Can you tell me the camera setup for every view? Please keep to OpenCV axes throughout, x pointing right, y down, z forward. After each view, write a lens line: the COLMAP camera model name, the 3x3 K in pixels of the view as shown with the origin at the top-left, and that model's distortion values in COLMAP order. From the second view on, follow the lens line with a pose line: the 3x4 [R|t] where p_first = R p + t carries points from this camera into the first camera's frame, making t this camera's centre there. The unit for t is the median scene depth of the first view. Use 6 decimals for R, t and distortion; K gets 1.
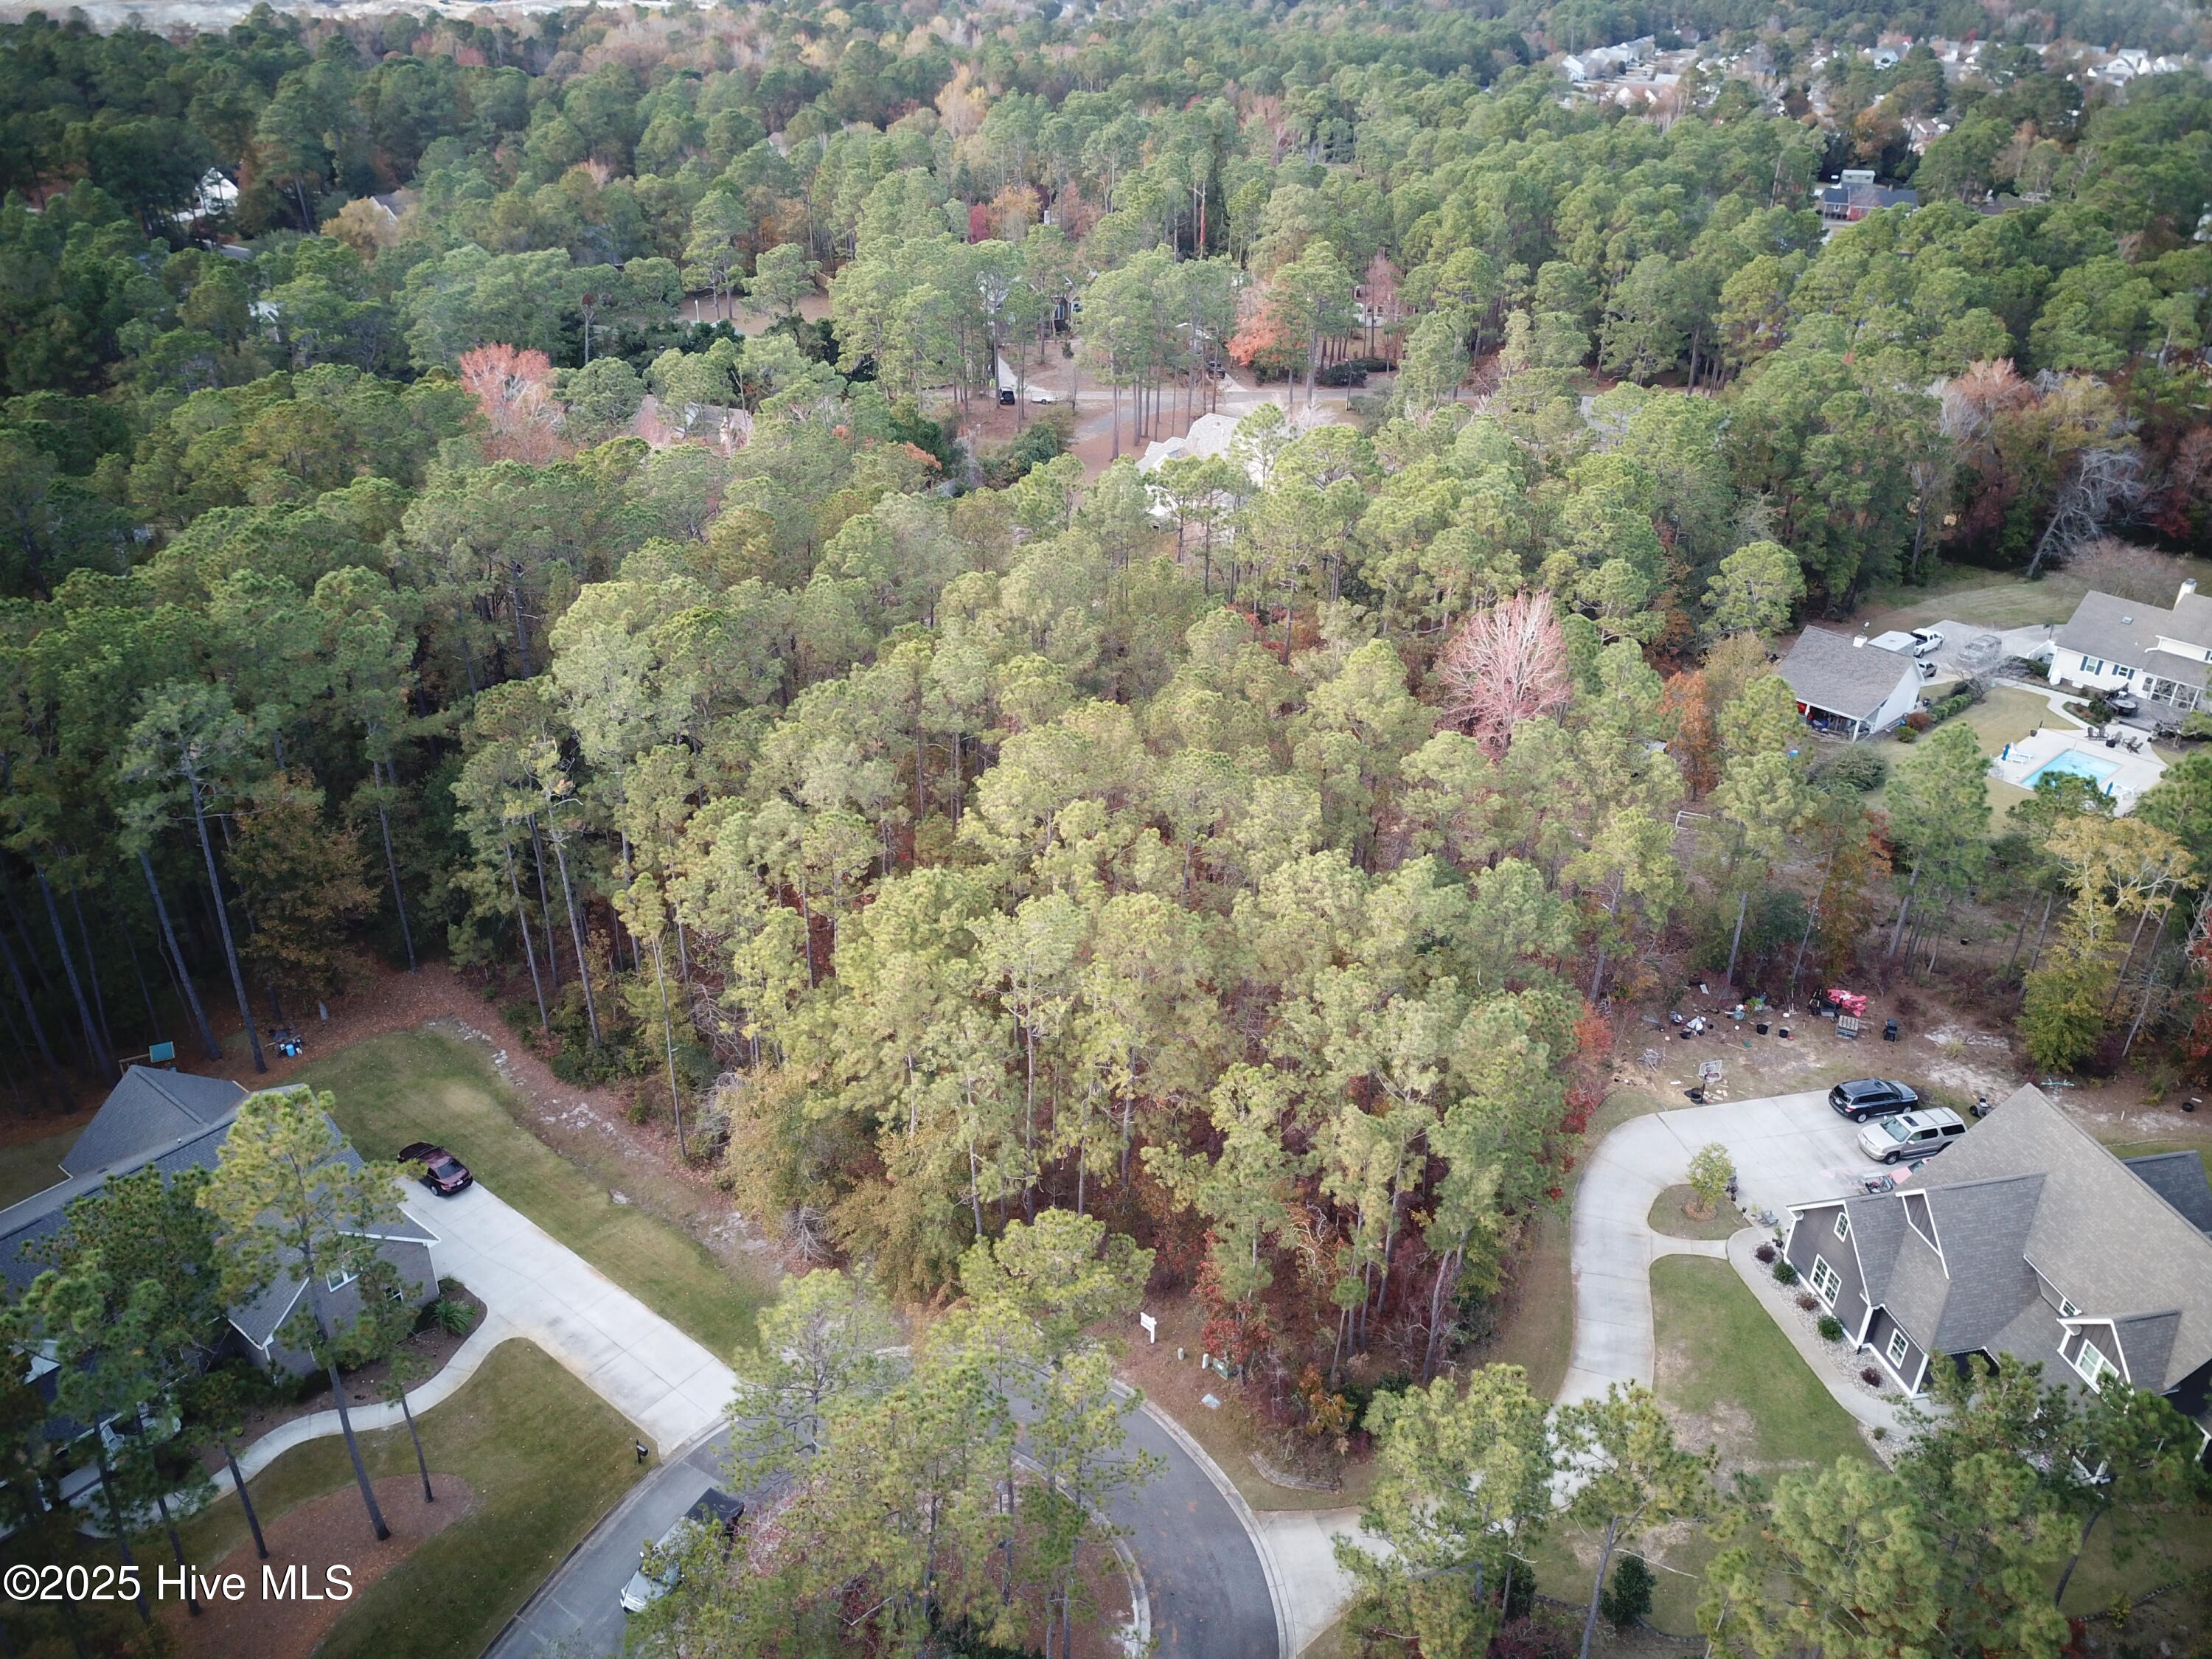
lens RADIAL K [[1663.5, 0, 1106.0], [0, 1663.5, 829.5], [0, 0, 1]] dist [0.020667, -0.002980]
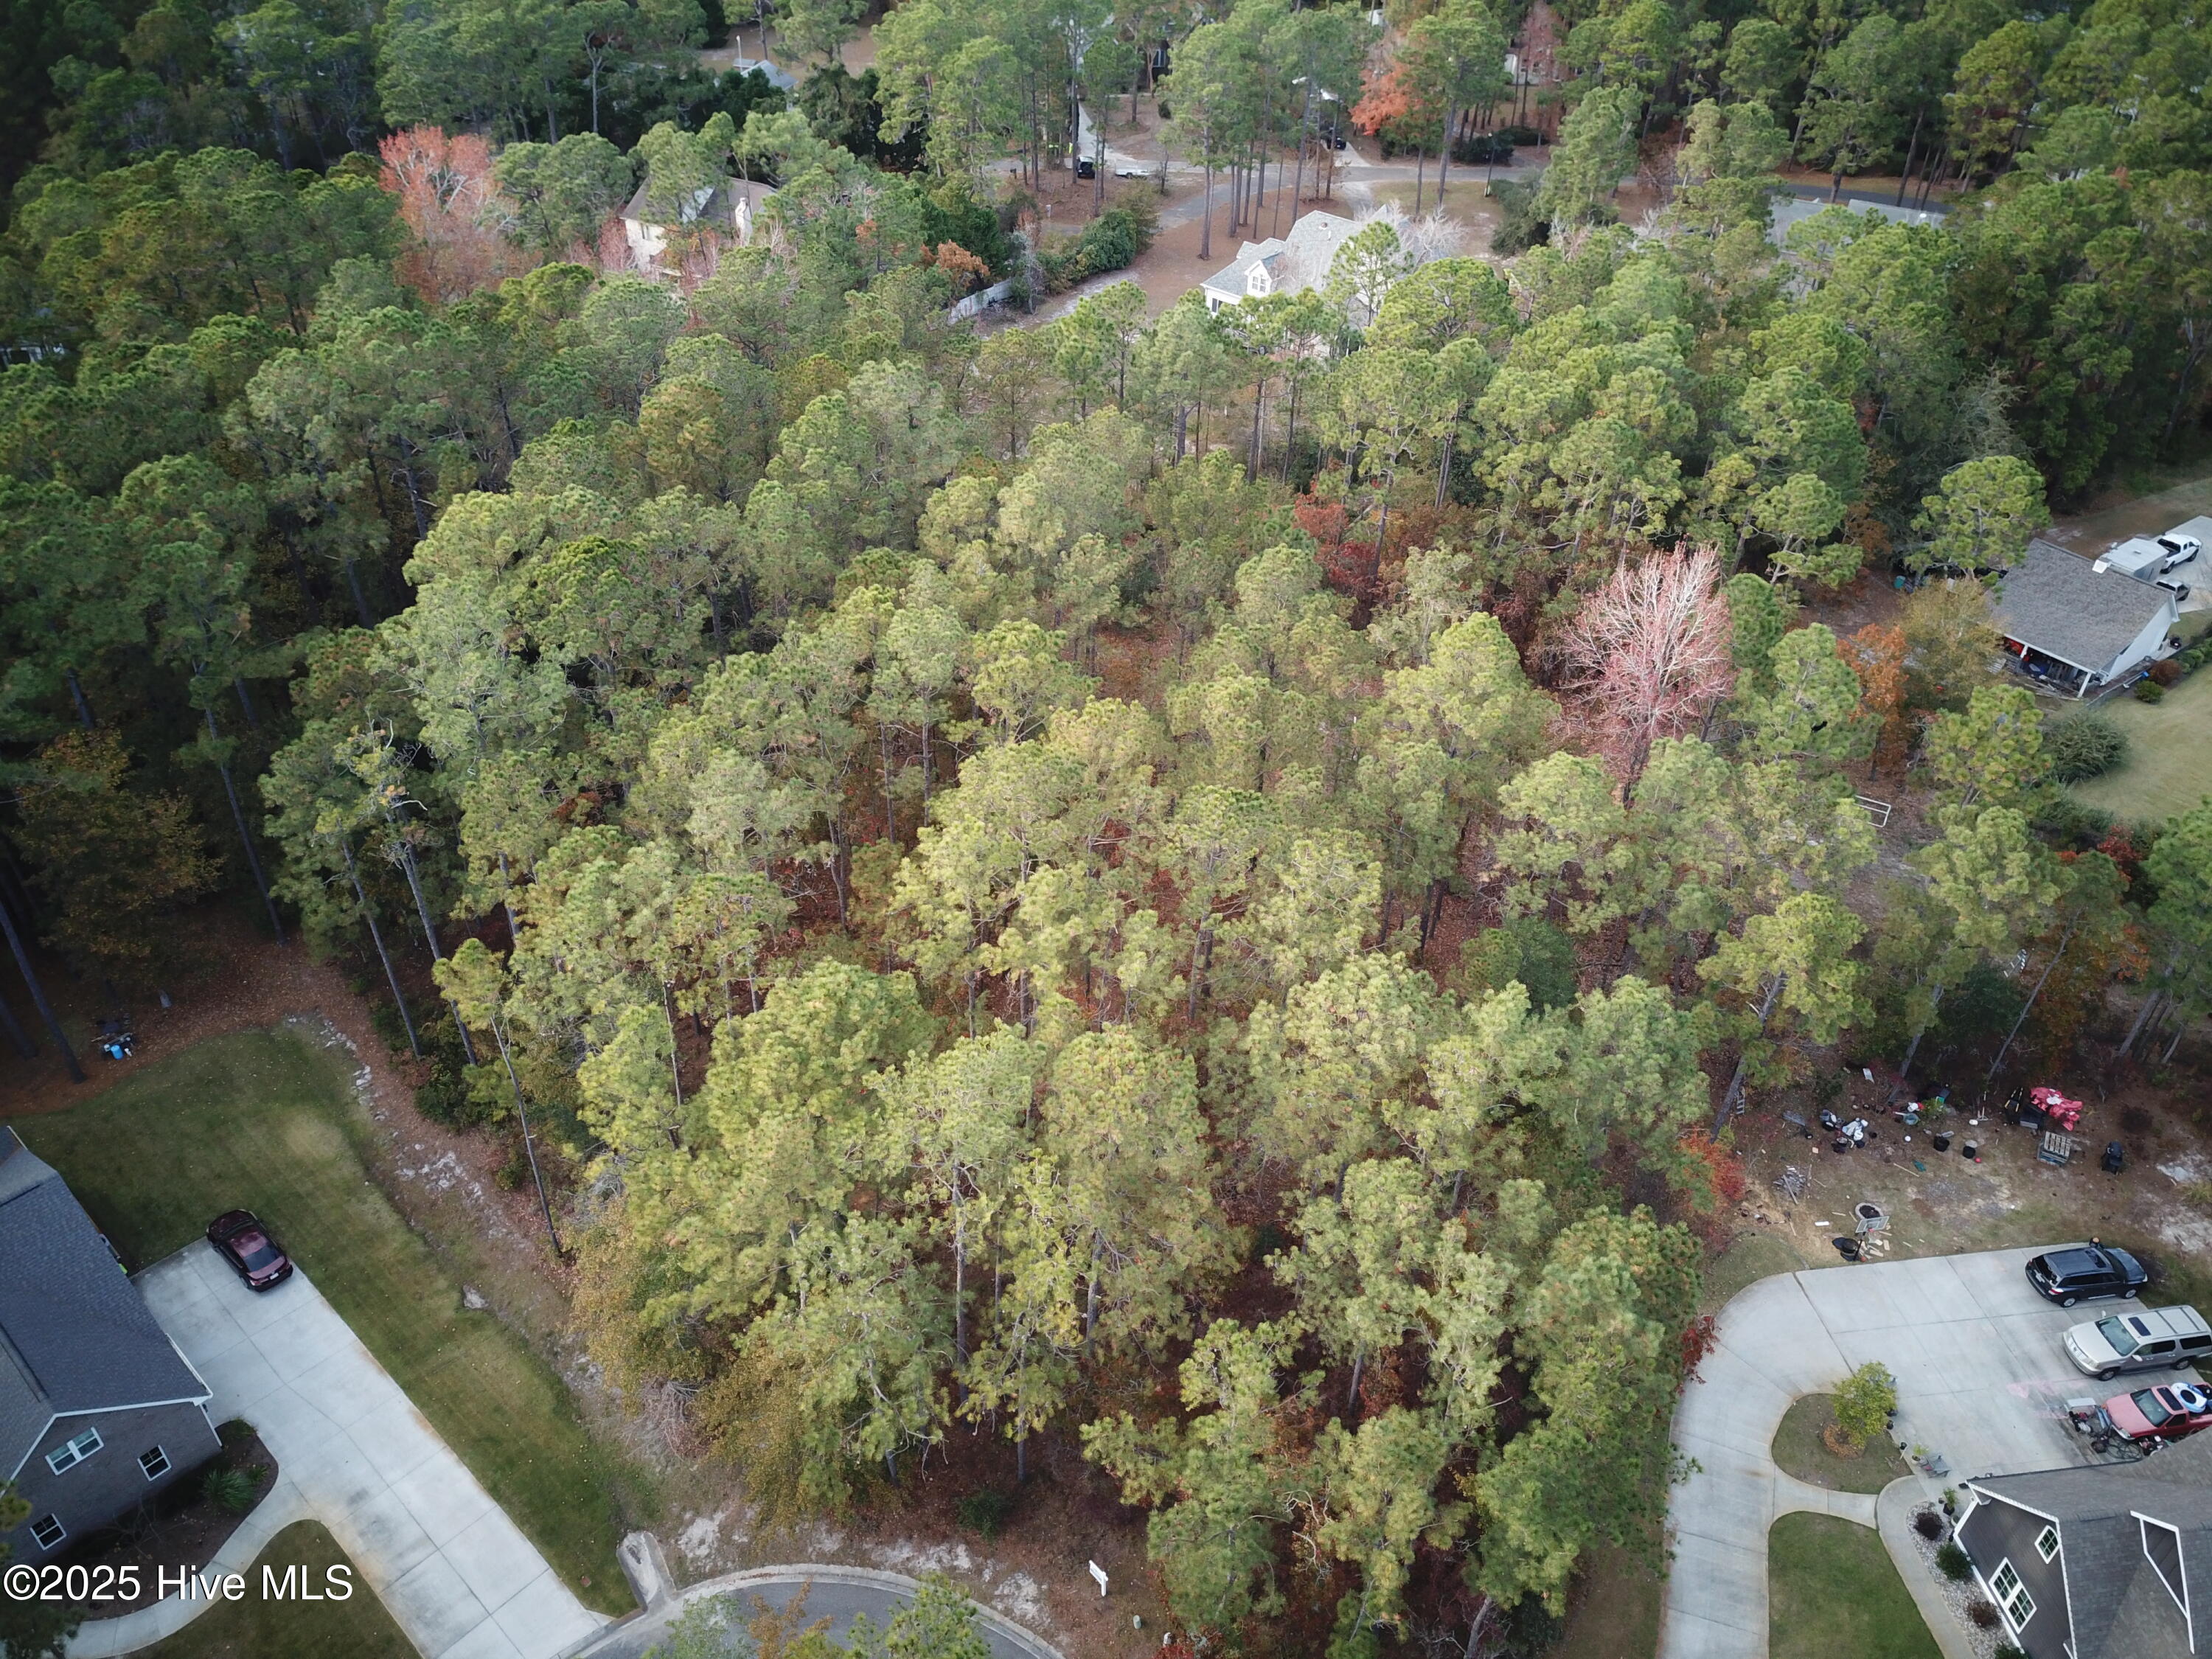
lens RADIAL K [[1681.8, 0, 1106.0], [0, 1681.8, 829.5], [0, 0, 1]] dist [-0.006572, 0.029833]
pose [[0.996897, 0.054615, -0.056683, 0.042381], [-0.045595, 0.987672, 0.149750, -0.125085], [0.064163, -0.146701, 0.987098, 0.224891]]
